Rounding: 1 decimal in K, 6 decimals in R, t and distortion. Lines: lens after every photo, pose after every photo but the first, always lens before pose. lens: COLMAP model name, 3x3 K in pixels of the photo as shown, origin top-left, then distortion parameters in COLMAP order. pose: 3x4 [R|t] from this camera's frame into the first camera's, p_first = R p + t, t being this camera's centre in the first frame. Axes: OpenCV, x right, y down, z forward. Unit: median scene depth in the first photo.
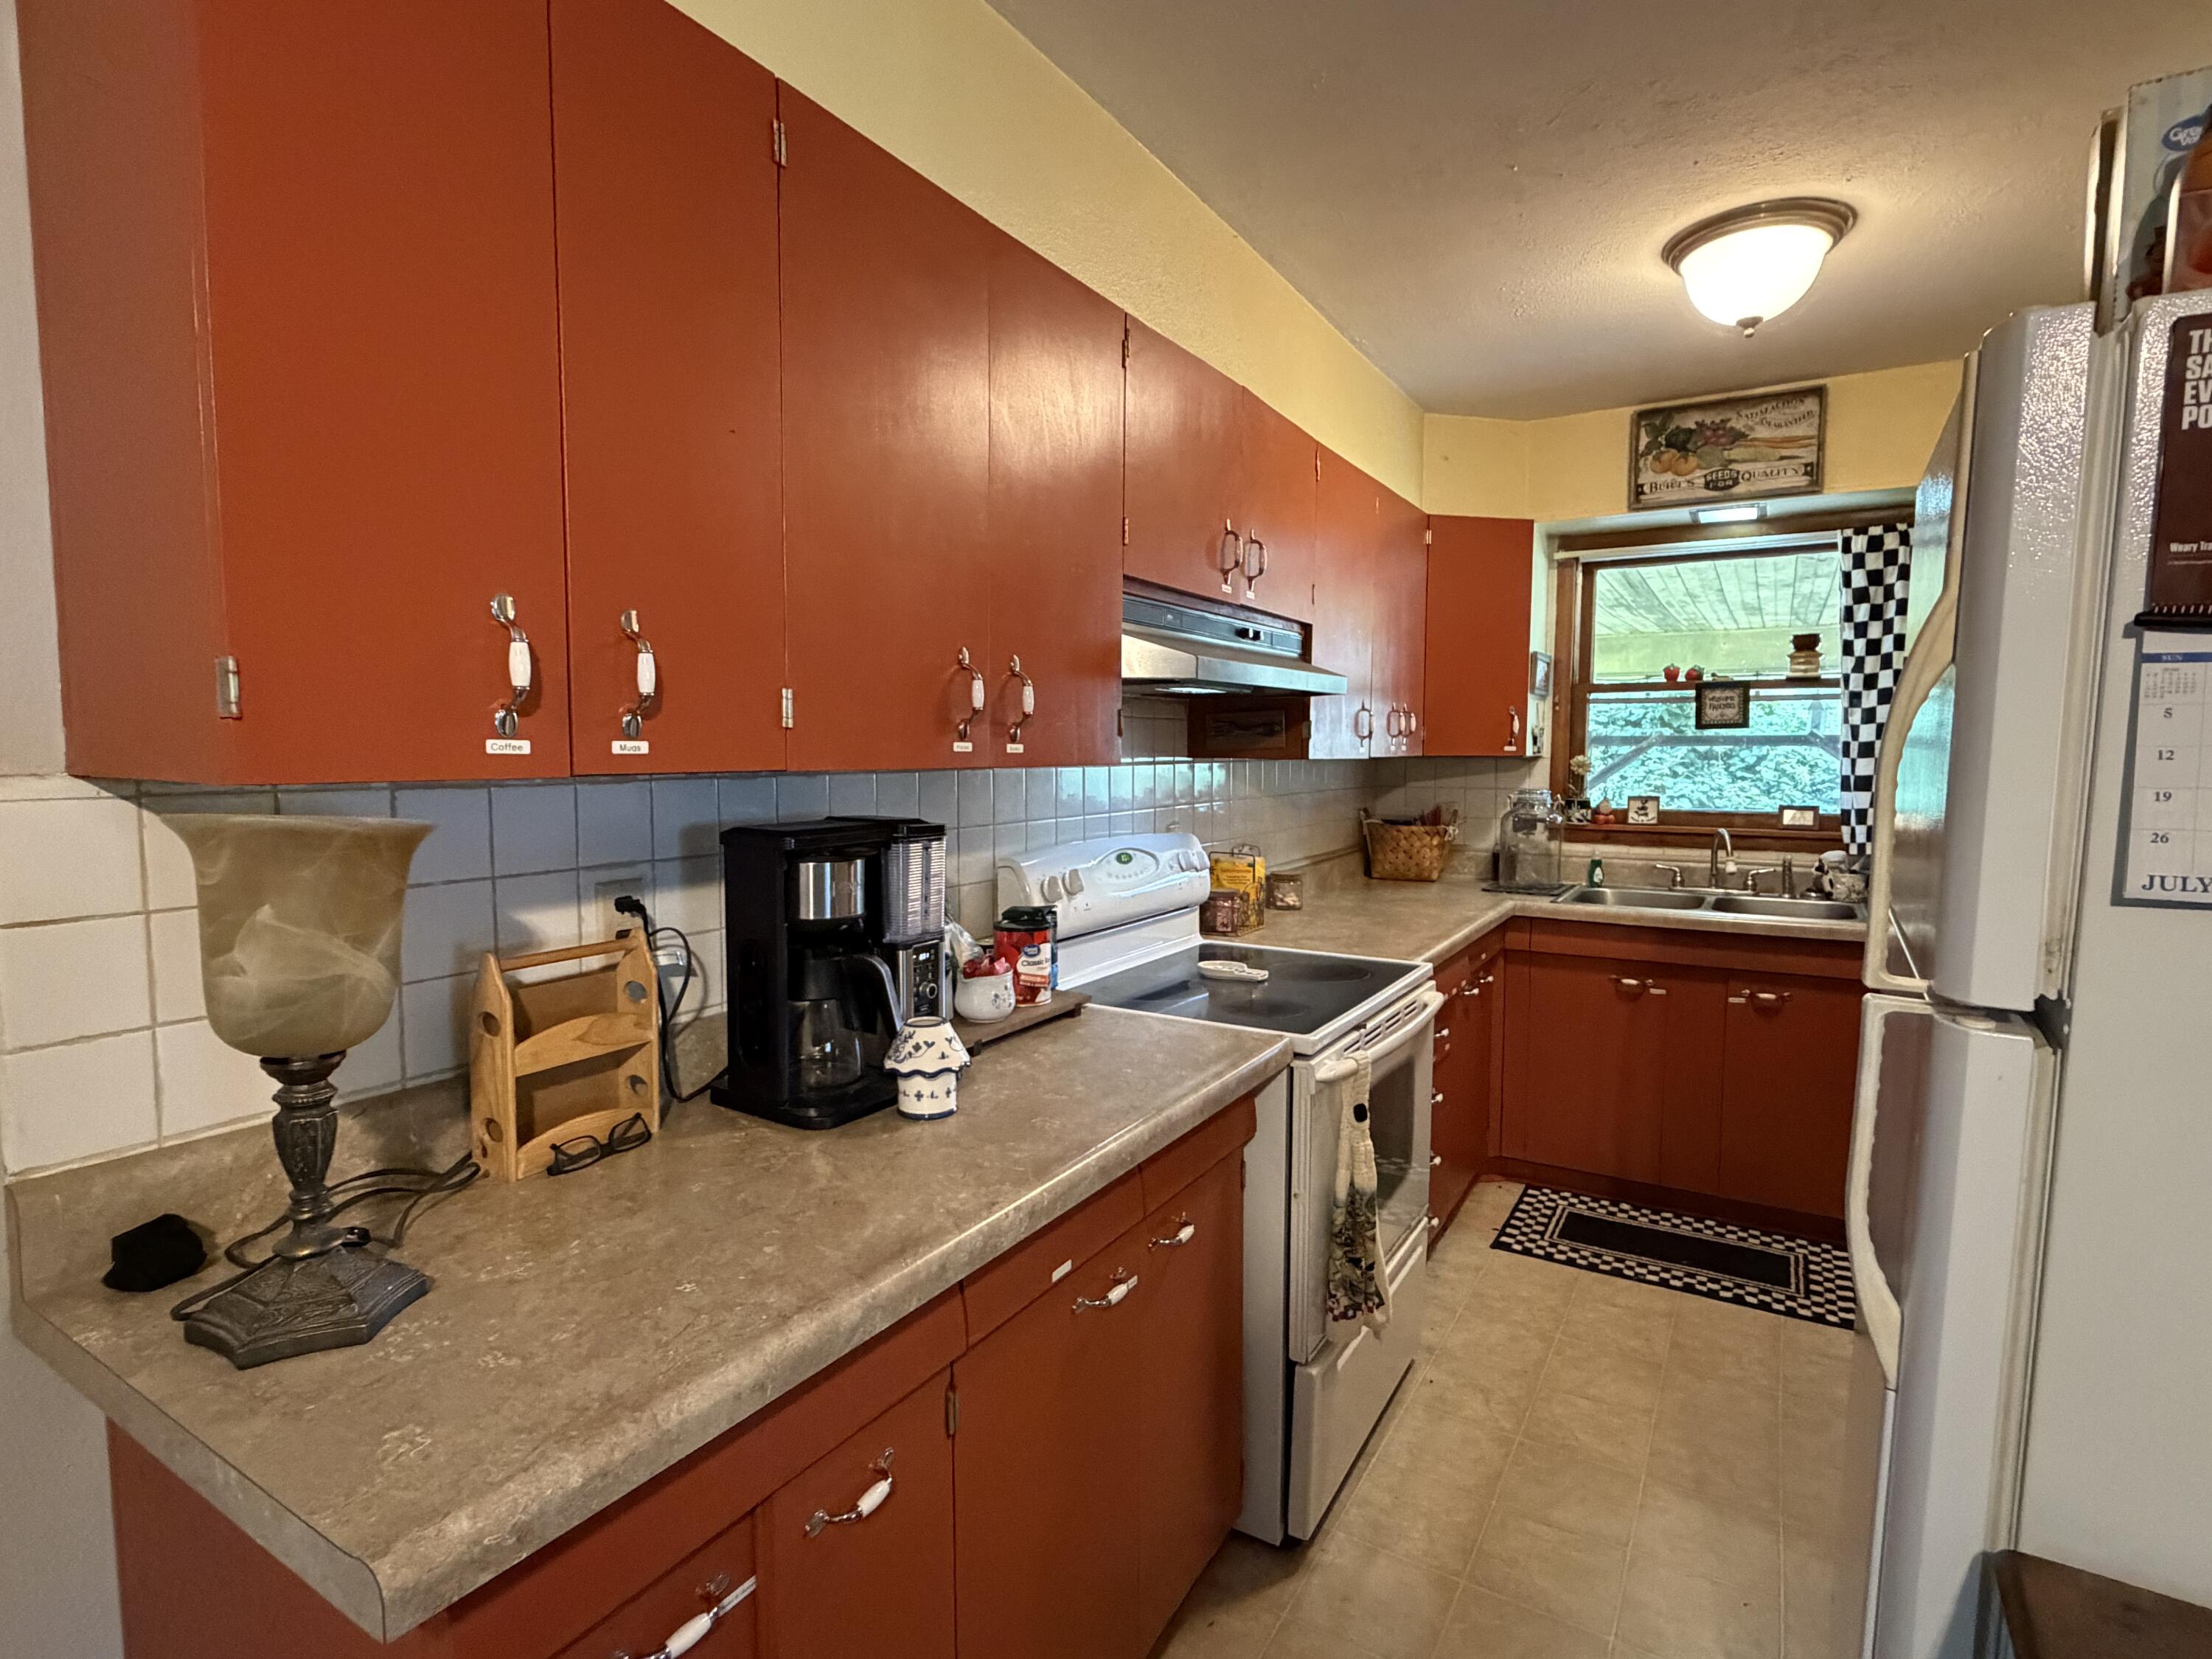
lens RADIAL K [[1112.2, 0, 1099.2], [0, 1112.2, 837.2], [0, 0, 1]] dist [-0.001963, 0.000798]
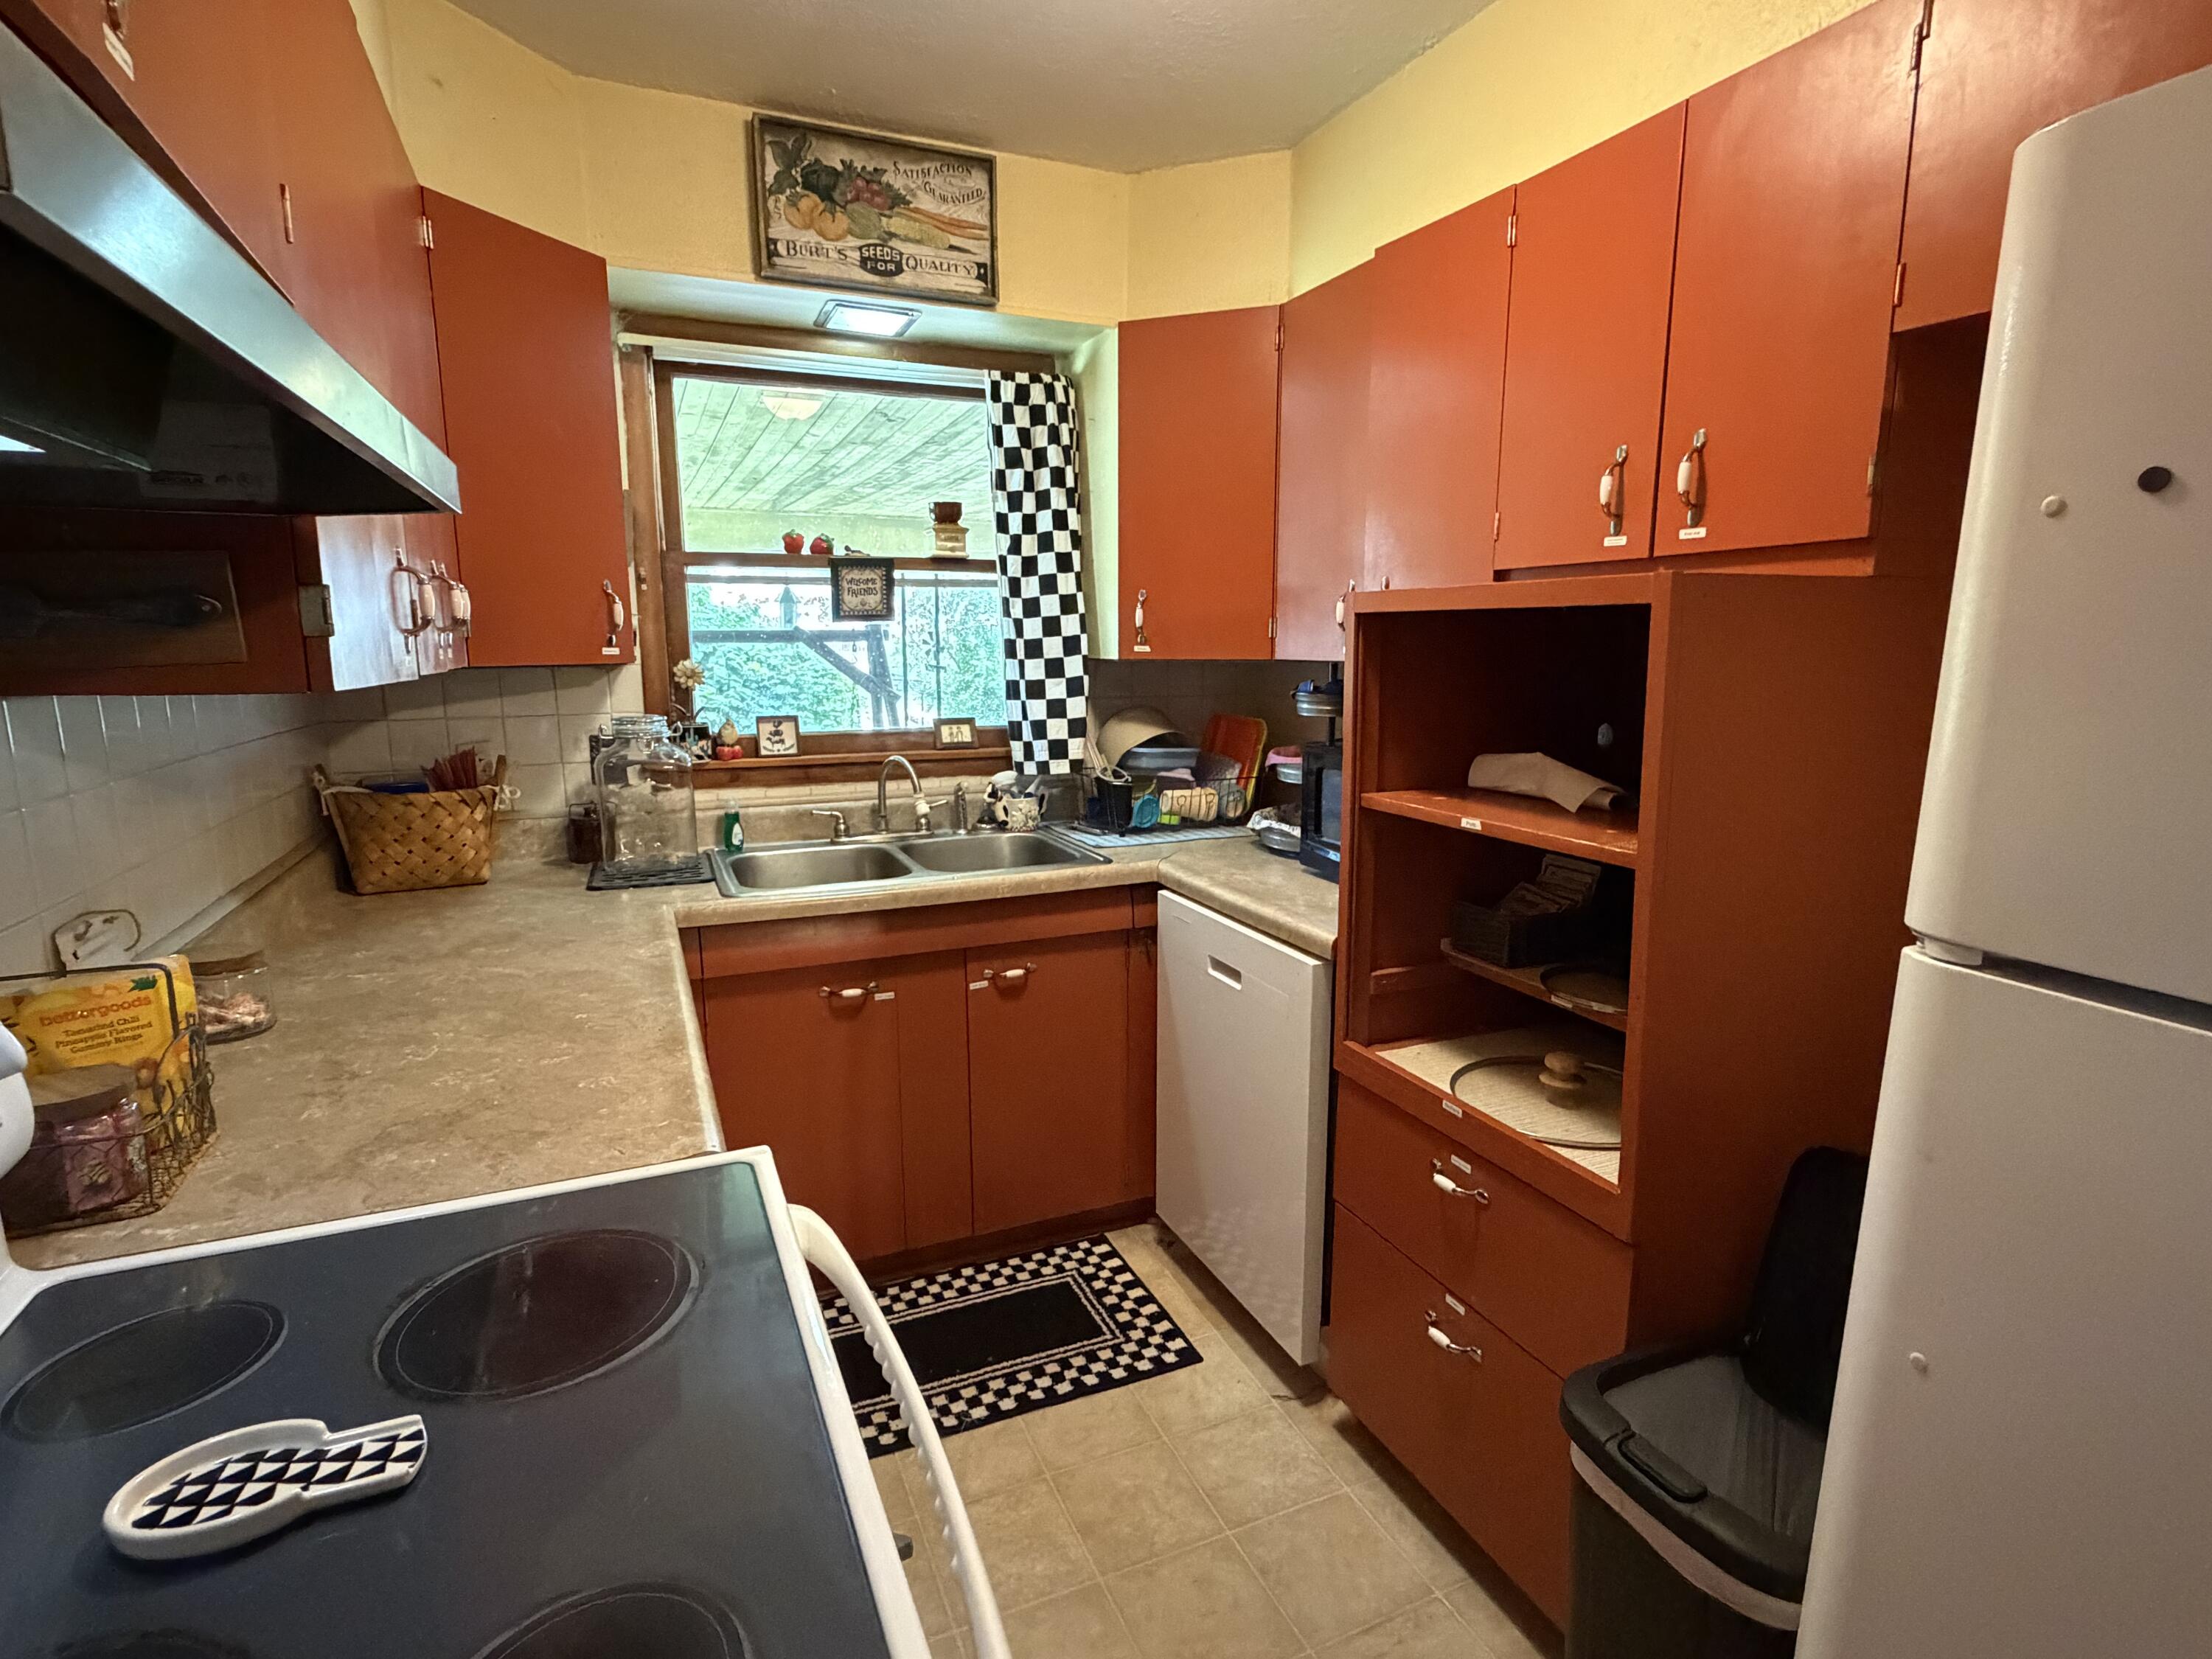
lens RADIAL K [[1112.2, 0, 1108.0], [0, 1112.2, 833.7], [0, 0, 1]] dist [-0.001963, 0.000798]
pose [[0.570904, -0.142417, 0.808570, 0.024549], [0.068685, 0.989673, 0.125819, -0.041583], [-0.818139, -0.016294, 0.574790, 0.461280]]
